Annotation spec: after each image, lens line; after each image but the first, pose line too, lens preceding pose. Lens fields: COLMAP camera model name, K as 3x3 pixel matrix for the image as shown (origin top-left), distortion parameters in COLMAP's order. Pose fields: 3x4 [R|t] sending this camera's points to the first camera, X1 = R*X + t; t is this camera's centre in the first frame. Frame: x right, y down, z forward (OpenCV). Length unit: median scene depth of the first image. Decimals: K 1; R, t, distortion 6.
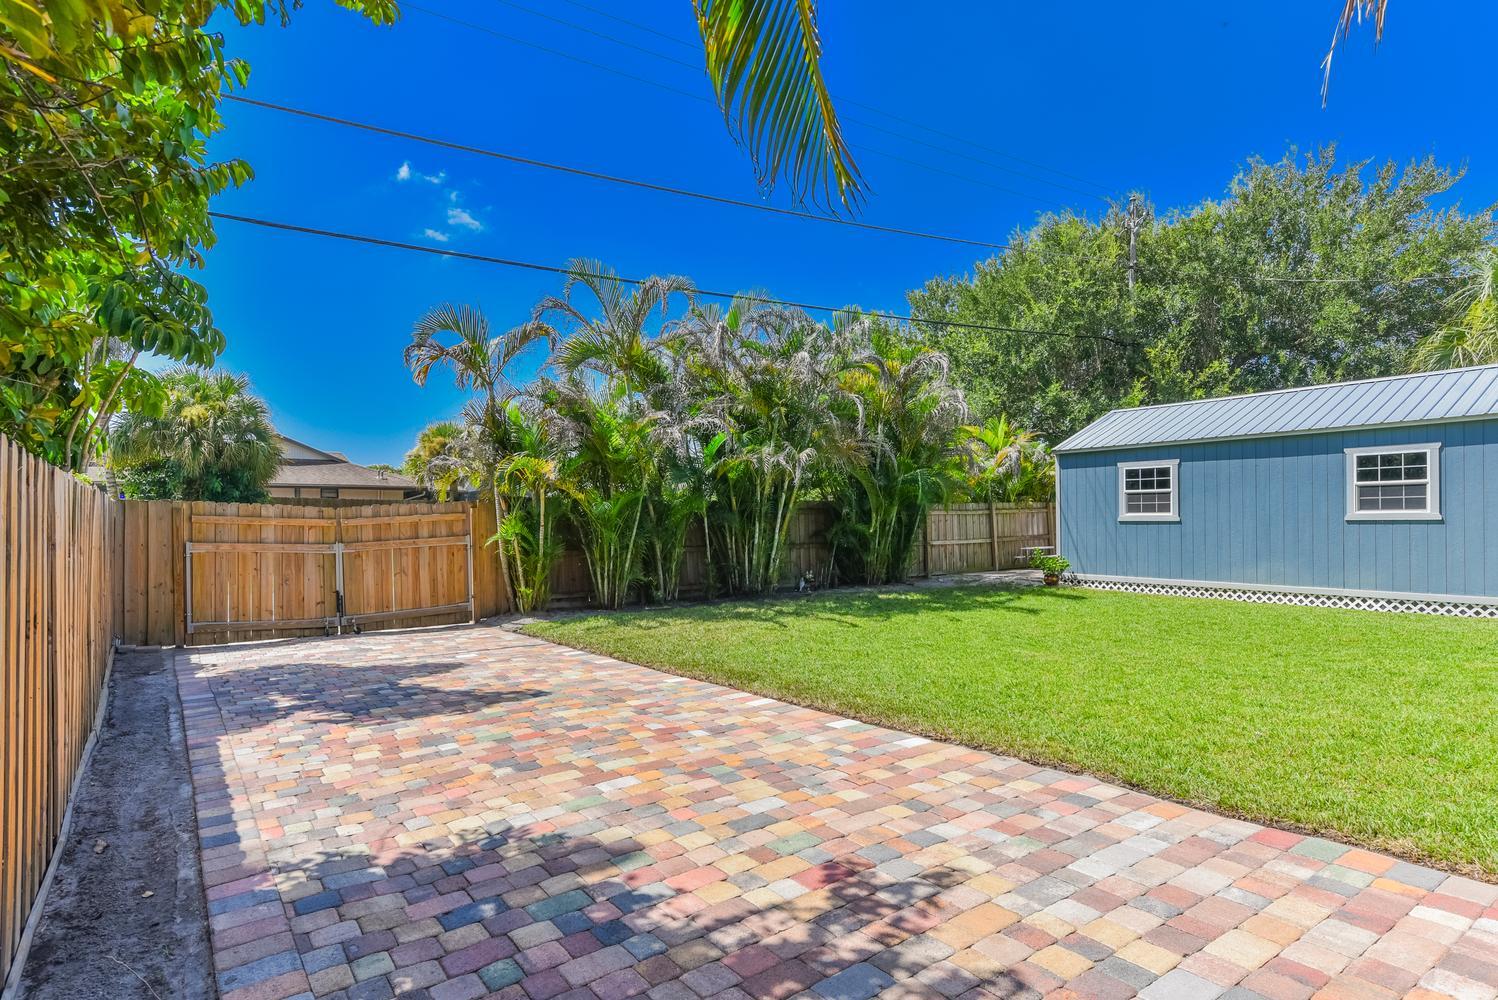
lens RADIAL K [[805.9, 0, 746.3], [0, 805.9, 513.2], [0, 0, 1]] dist [0.016568, 0.000055]
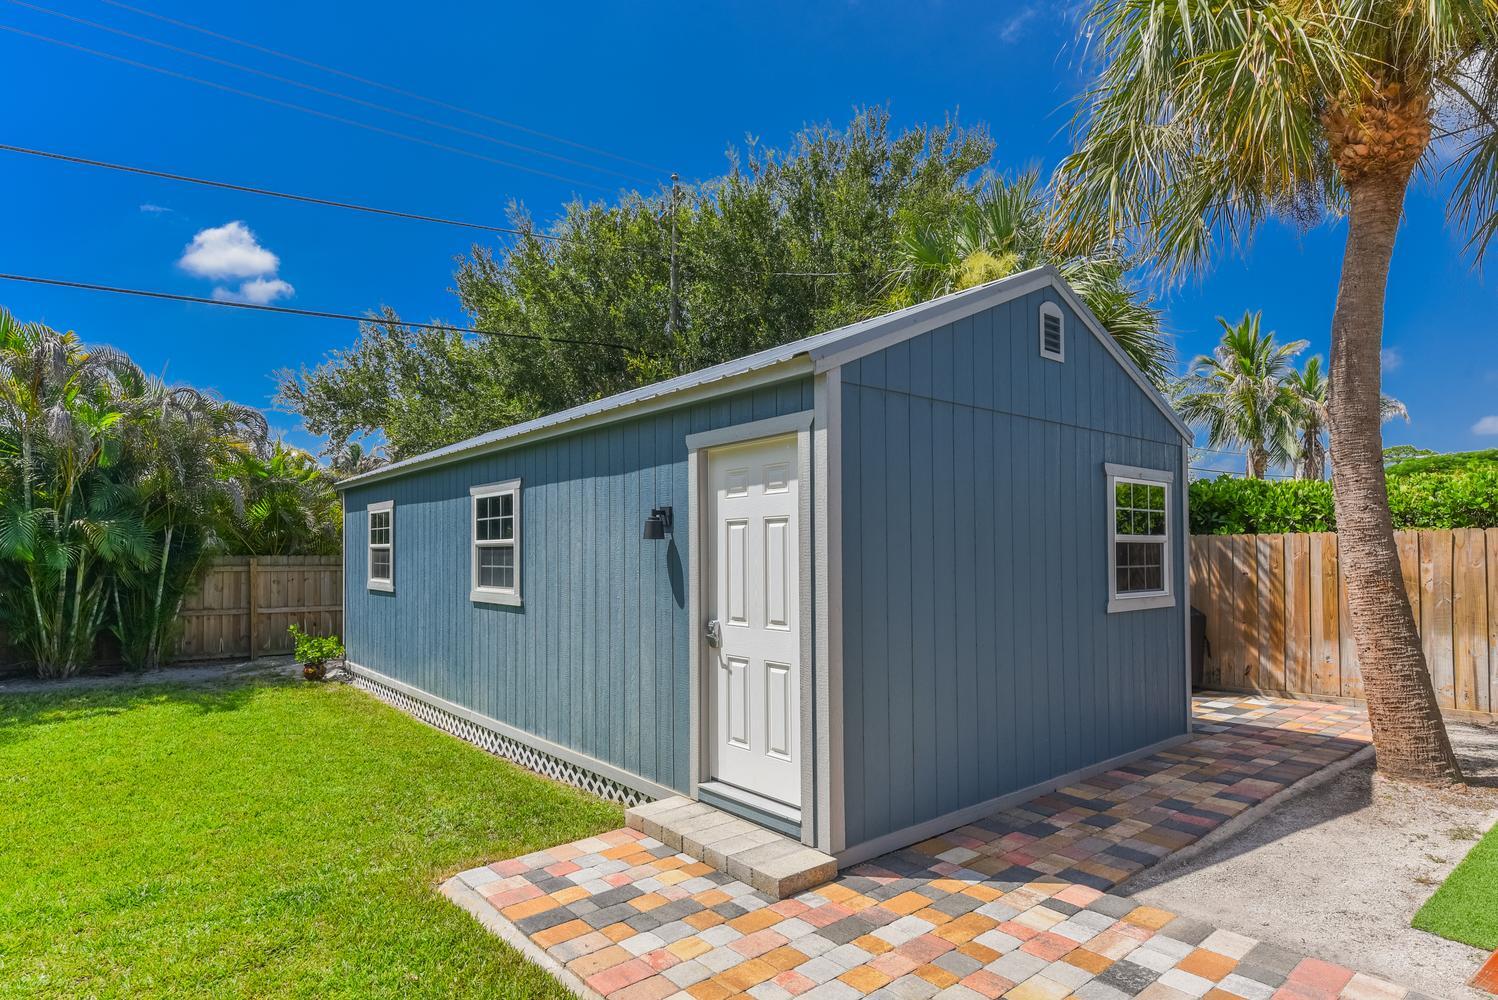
lens RADIAL K [[824.6, 0, 743.4], [0, 824.6, 533.0], [0, 0, 1]] dist [0.002130, 0.000643]
pose [[0.996808, 0.012785, 0.078805, 0.785743], [-0.011195, 0.999726, -0.020577, -0.029177], [-0.079046, 0.019629, 0.996678, 0.305773]]
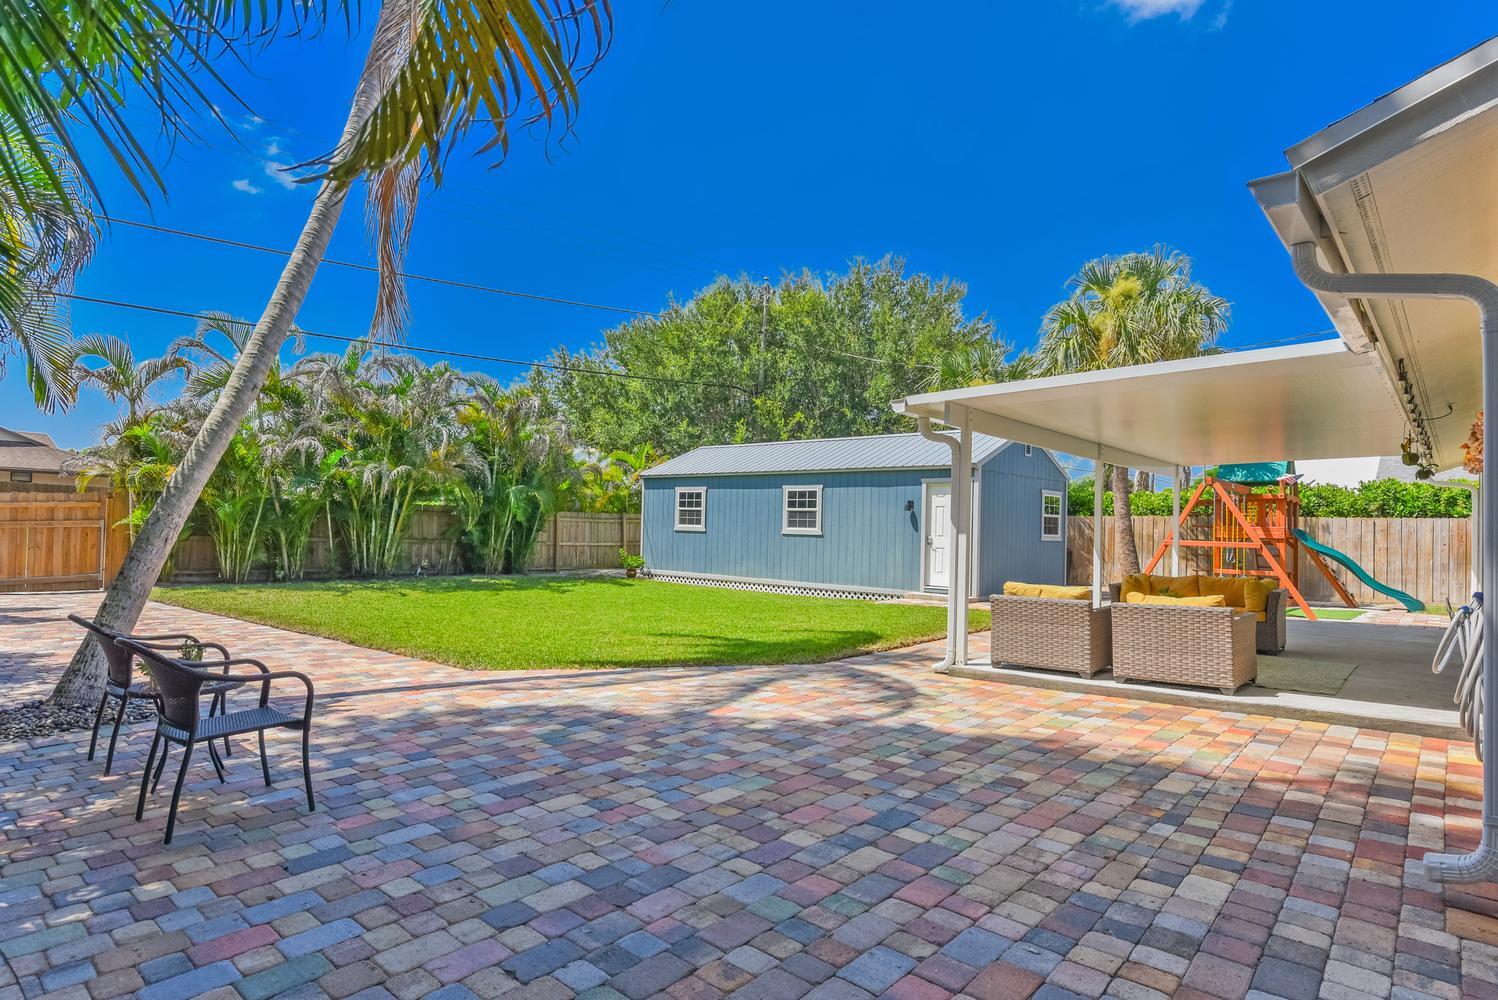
lens RADIAL K [[829.0, 0, 749.0], [0, 829.0, 500.0], [0, 0, 1]] dist [-0.000952, 0.000118]
pose [[0.975252, 0.045803, 0.216301, 0.305634], [-0.040390, 0.998752, -0.029383, -0.005337], [-0.217377, 0.019919, 0.975885, -0.408222]]
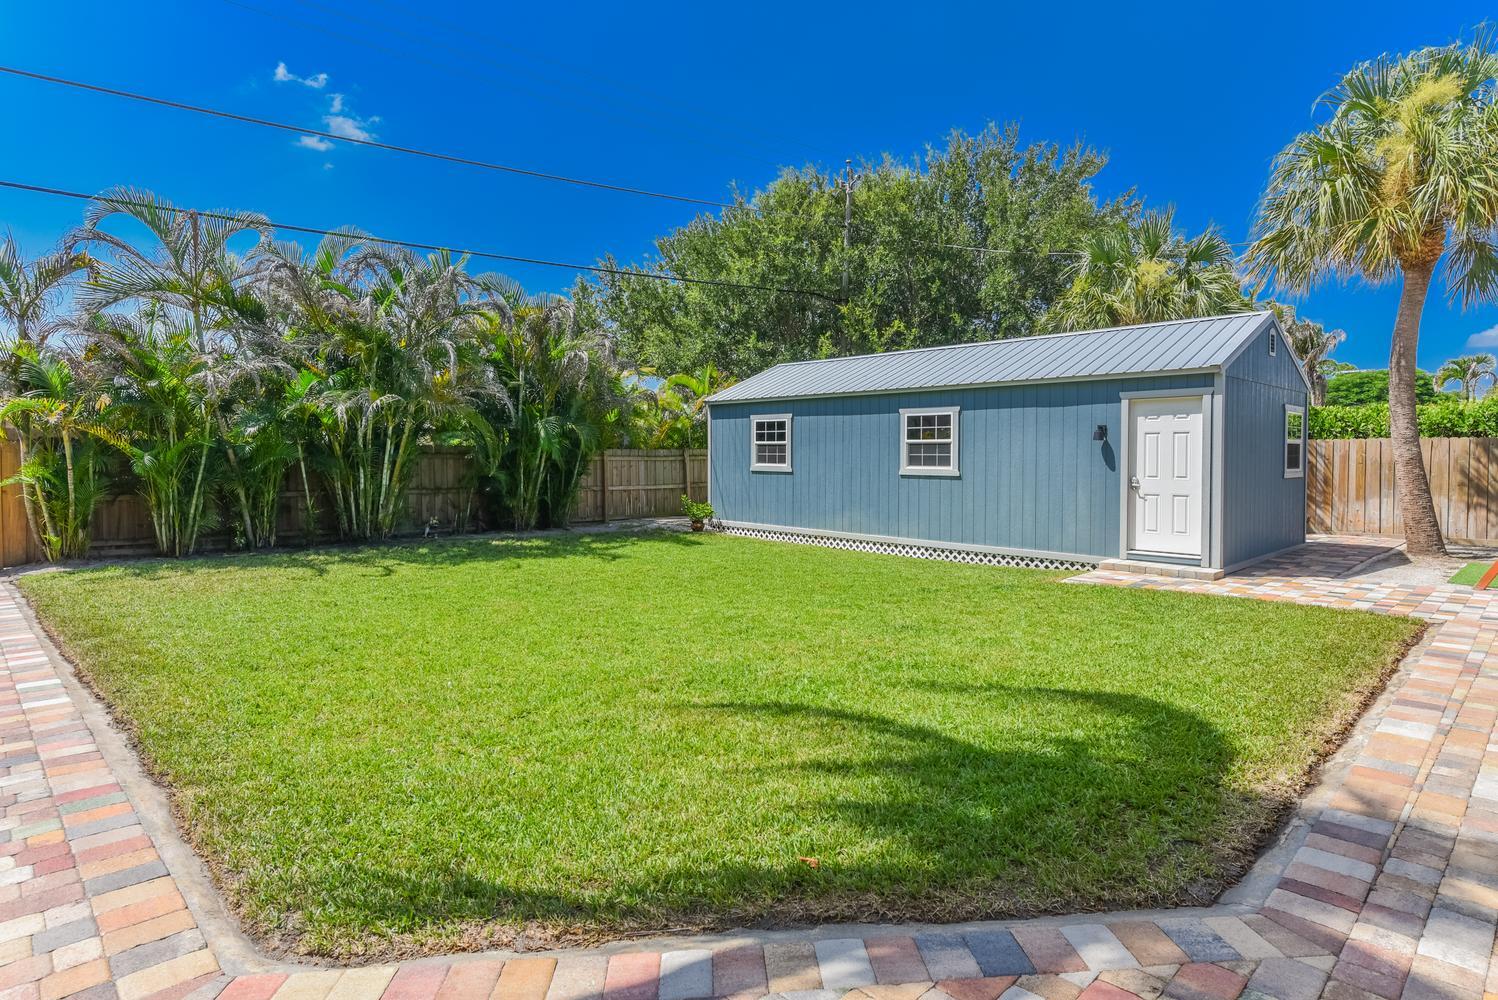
lens RADIAL K [[809.3, 0, 748.3], [0, 809.3, 467.7], [0, 0, 1]] dist [0.000308, -0.000833]
pose [[0.989199, 0.015155, 0.145792, 0.331587], [-0.018313, 0.999625, 0.020340, -0.016771], [-0.145429, -0.022791, 0.989106, -0.038628]]
